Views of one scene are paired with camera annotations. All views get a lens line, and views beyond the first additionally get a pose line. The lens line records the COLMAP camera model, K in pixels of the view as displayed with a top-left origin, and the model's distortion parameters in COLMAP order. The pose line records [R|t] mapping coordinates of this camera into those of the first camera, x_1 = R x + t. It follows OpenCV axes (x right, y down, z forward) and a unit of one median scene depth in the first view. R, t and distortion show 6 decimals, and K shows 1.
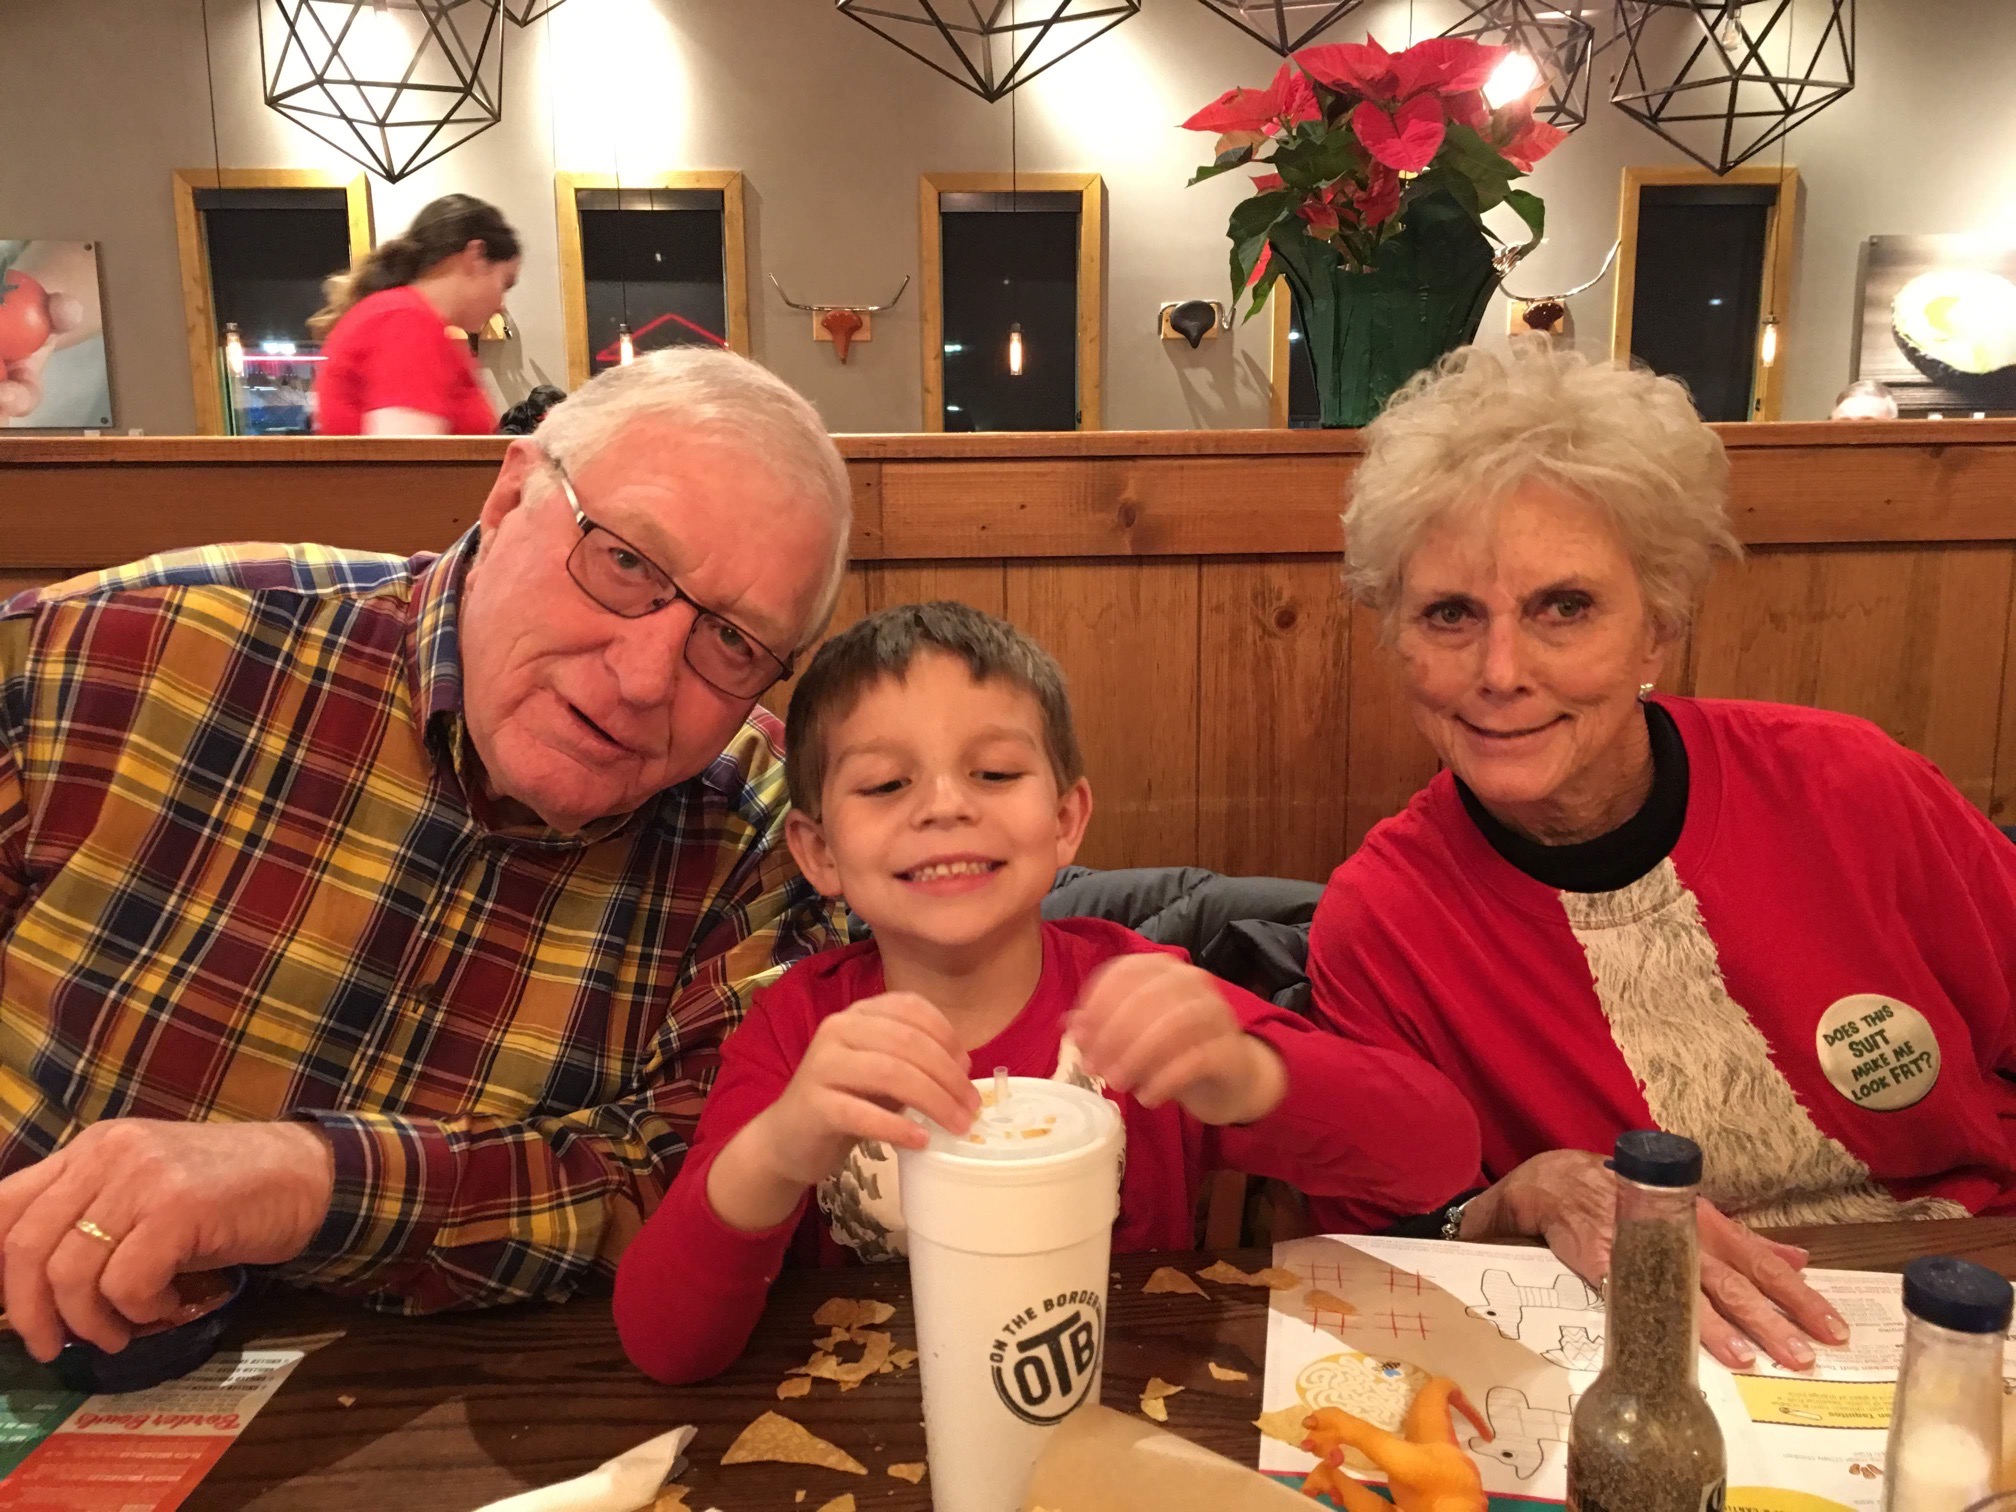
lens RADIAL K [[1710.9, 0, 966.3], [0, 1710.9, 771.2], [0, 0, 1]] dist [0.079005, -0.080144]
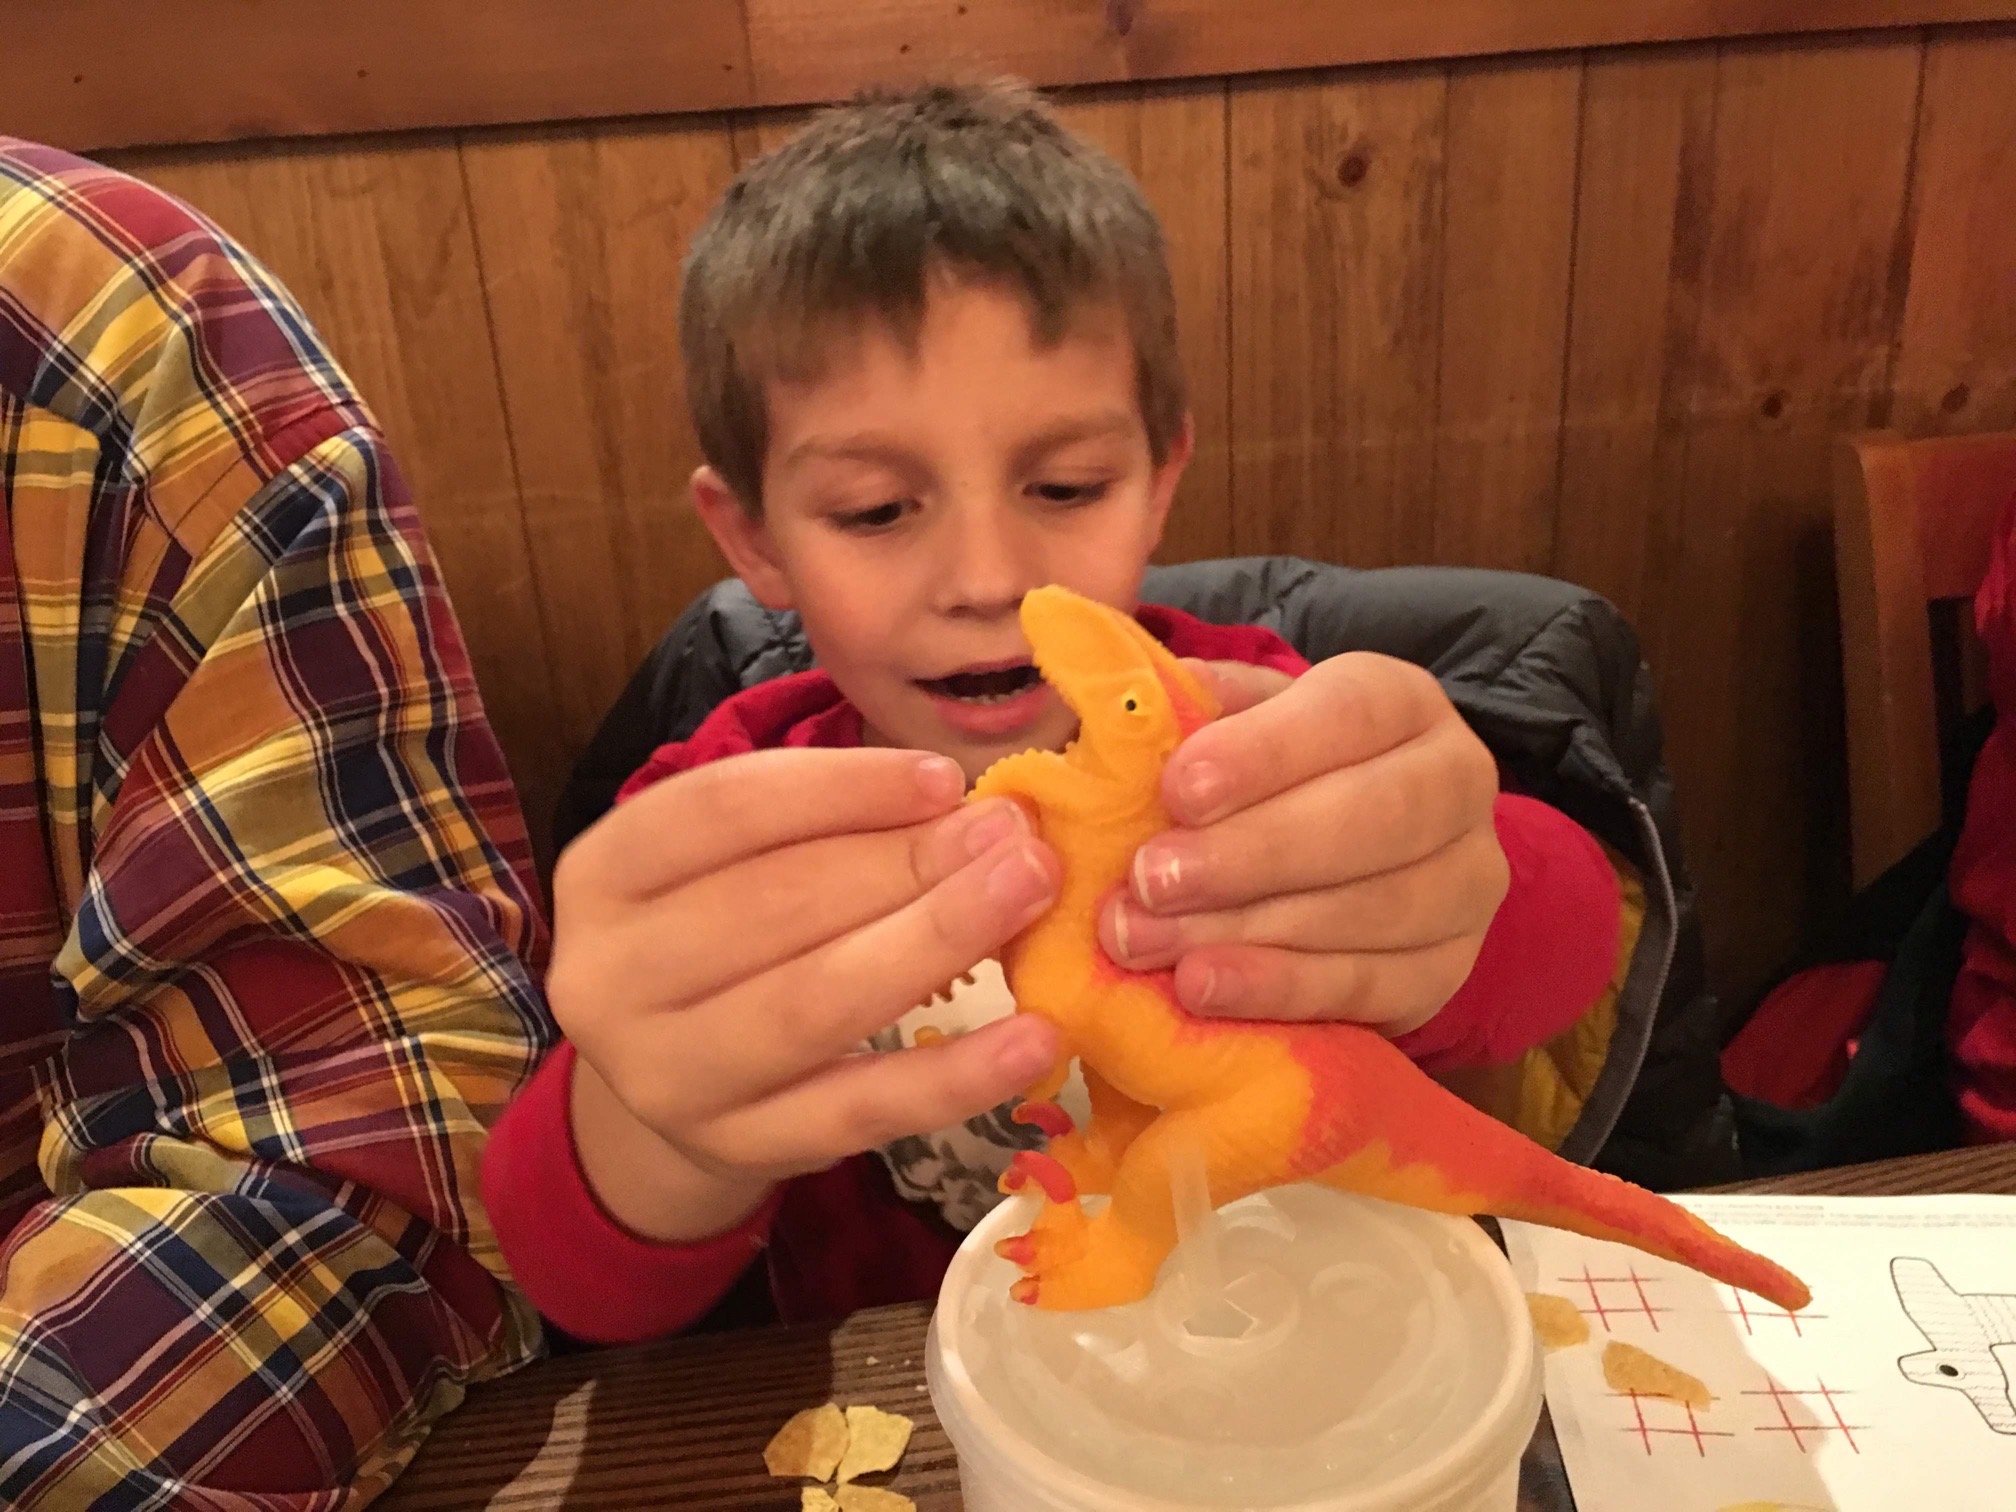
lens RADIAL K [[1710.9, 0, 986.0], [0, 1710.9, 762.0], [0, 0, 1]] dist [0.079005, -0.080144]
pose [[0.995569, -0.075836, 0.055602, -0.016054], [0.063646, 0.978687, 0.195246, -0.001678], [-0.069223, -0.190843, 0.979177, 0.289952]]
